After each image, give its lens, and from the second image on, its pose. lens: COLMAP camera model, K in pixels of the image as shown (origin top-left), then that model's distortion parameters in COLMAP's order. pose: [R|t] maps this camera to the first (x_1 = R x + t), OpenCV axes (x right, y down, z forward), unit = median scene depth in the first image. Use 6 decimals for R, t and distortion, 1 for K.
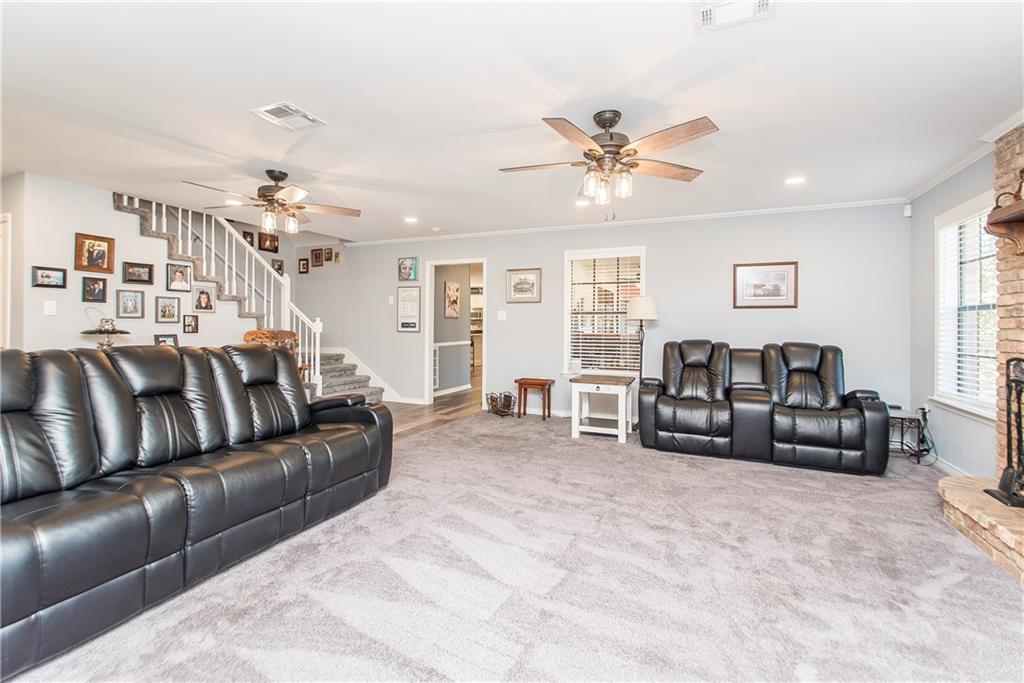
lens RADIAL K [[452.7, 0, 508.3], [0, 452.7, 331.5], [0, 0, 1]] dist [0.007940, -0.004713]
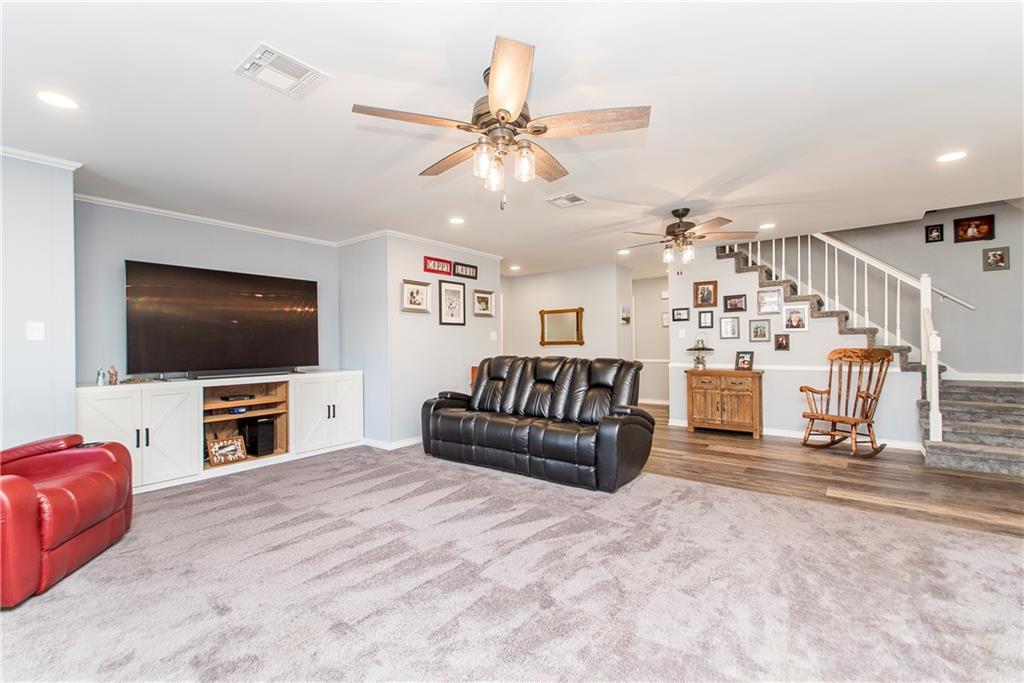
lens RADIAL K [[452.7, 0, 511.9], [0, 452.7, 346.8], [0, 0, 1]] dist [0.007940, -0.004713]
pose [[-0.264328, -0.002555, -0.964429, 0.593854], [-0.003850, 0.999991, -0.001594, -0.001486], [0.964425, 0.003292, -0.264335, 0.749079]]
